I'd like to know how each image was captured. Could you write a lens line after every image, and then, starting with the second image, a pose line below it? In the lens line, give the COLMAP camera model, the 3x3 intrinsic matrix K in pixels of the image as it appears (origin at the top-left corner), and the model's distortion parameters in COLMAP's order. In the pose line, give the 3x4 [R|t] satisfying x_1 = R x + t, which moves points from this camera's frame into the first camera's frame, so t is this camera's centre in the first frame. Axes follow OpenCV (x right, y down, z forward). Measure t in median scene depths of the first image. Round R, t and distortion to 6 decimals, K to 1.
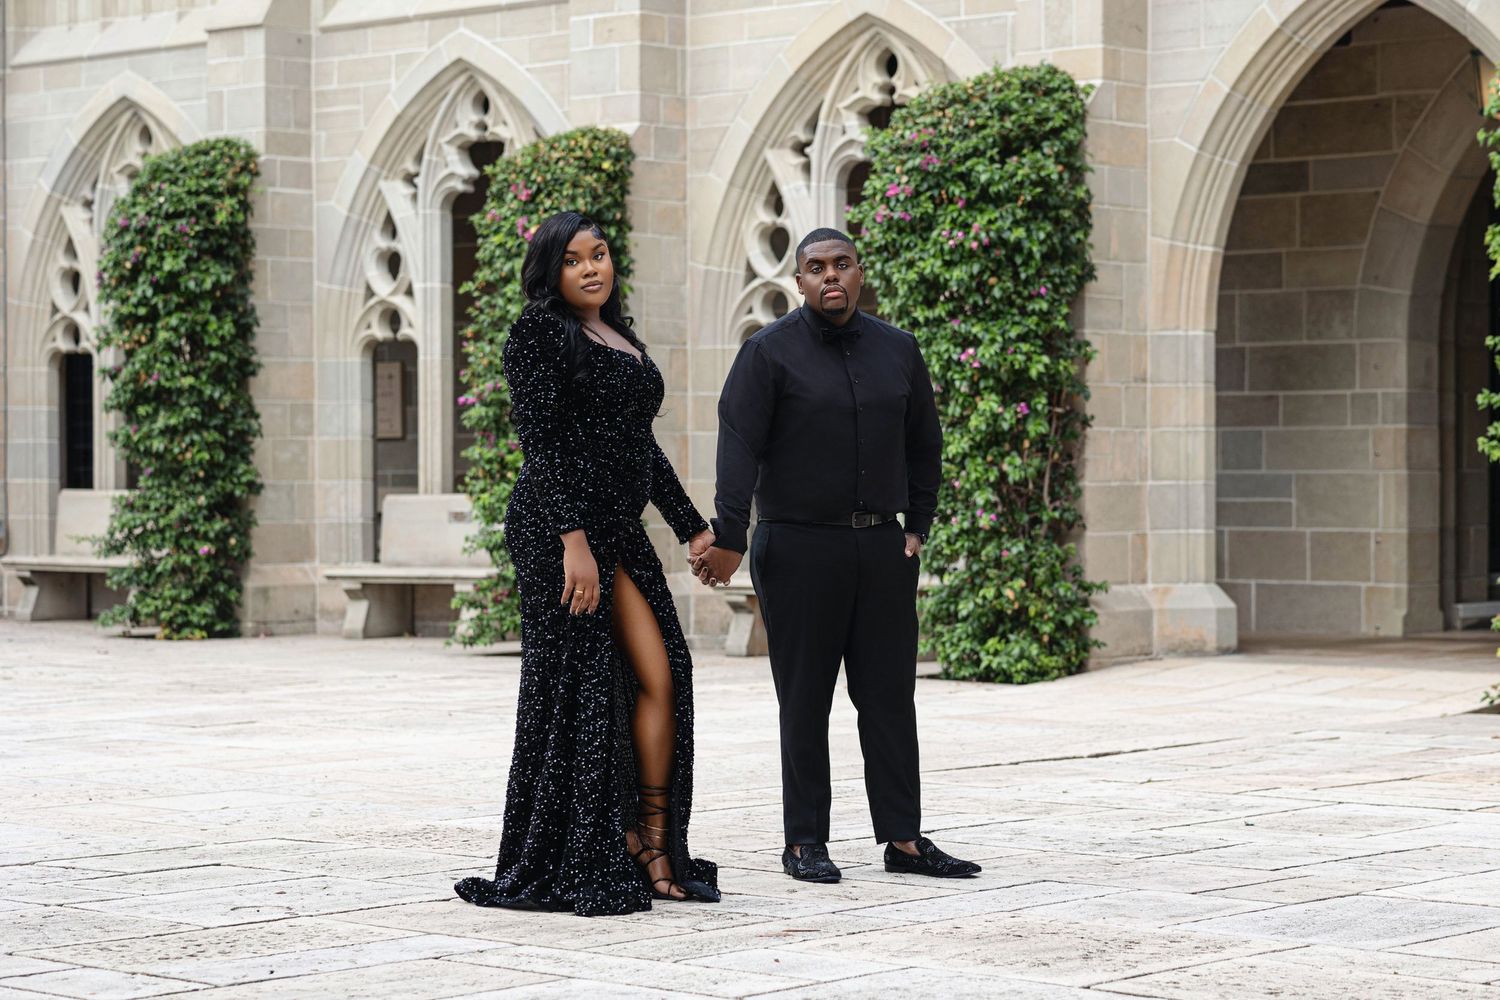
lens RADIAL K [[3542.3, 0, 753.5], [0, 3542.3, 509.4], [0, 0, 1]] dist [0.079757, -1.272616]
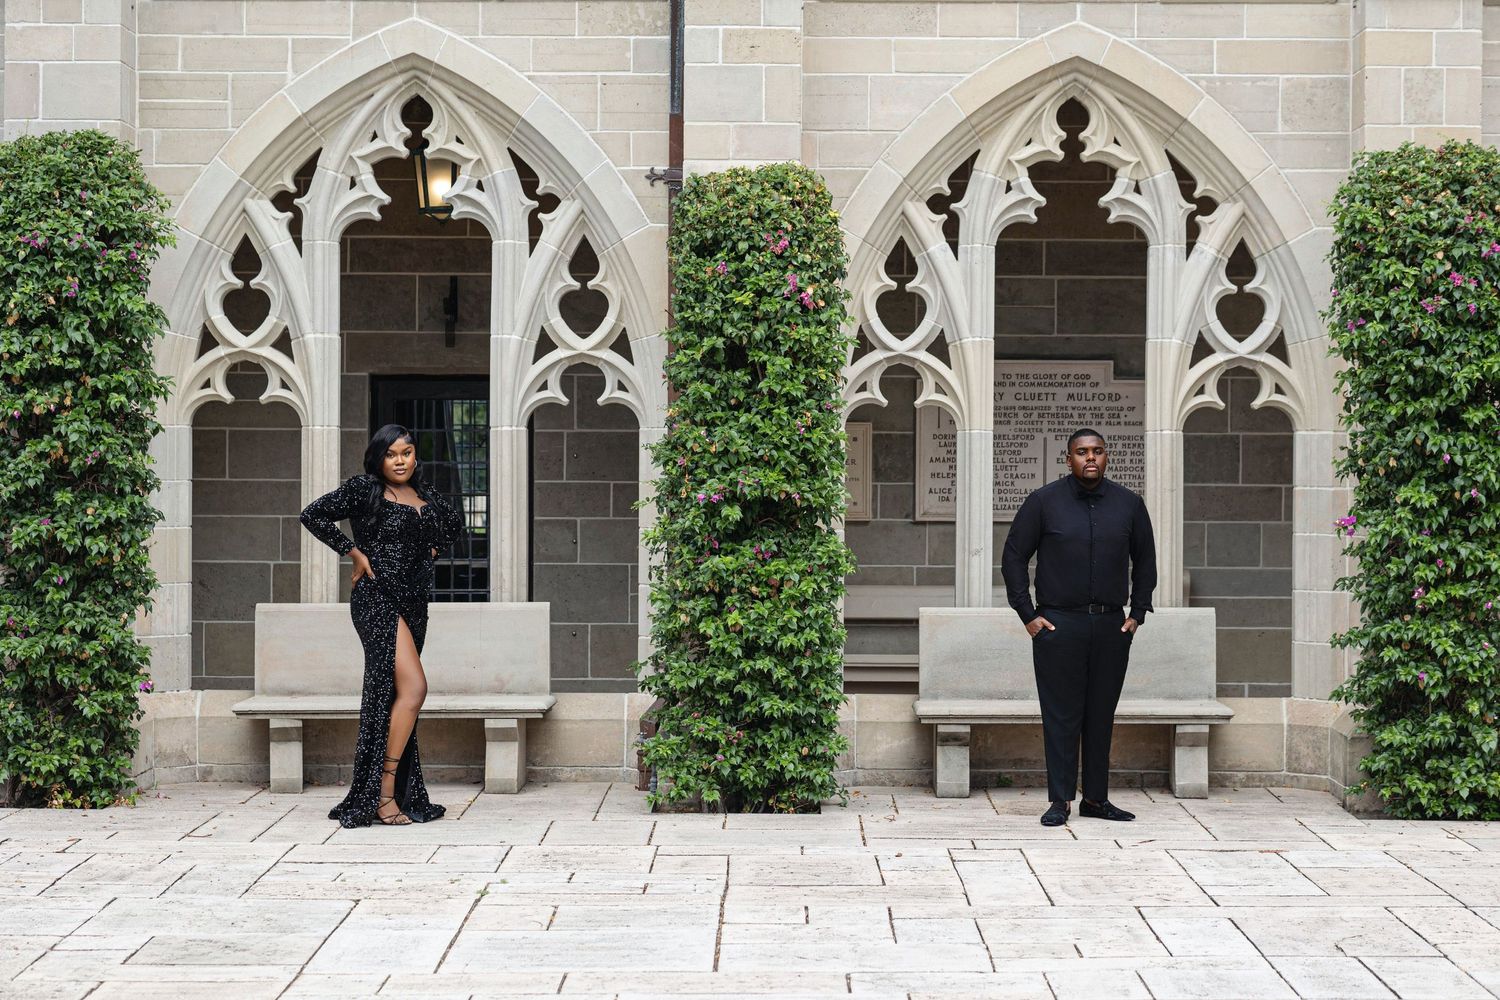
lens RADIAL K [[3104.2, 0, 750.0], [0, 3104.2, 500.0], [0, 0, 1]] dist [0.053649, 0.120924]
pose [[0.760918, 0.023440, 0.648424, -0.488010], [-0.001848, 0.999421, -0.033960, -0.004113], [-0.648845, 0.024643, 0.760521, 0.437923]]
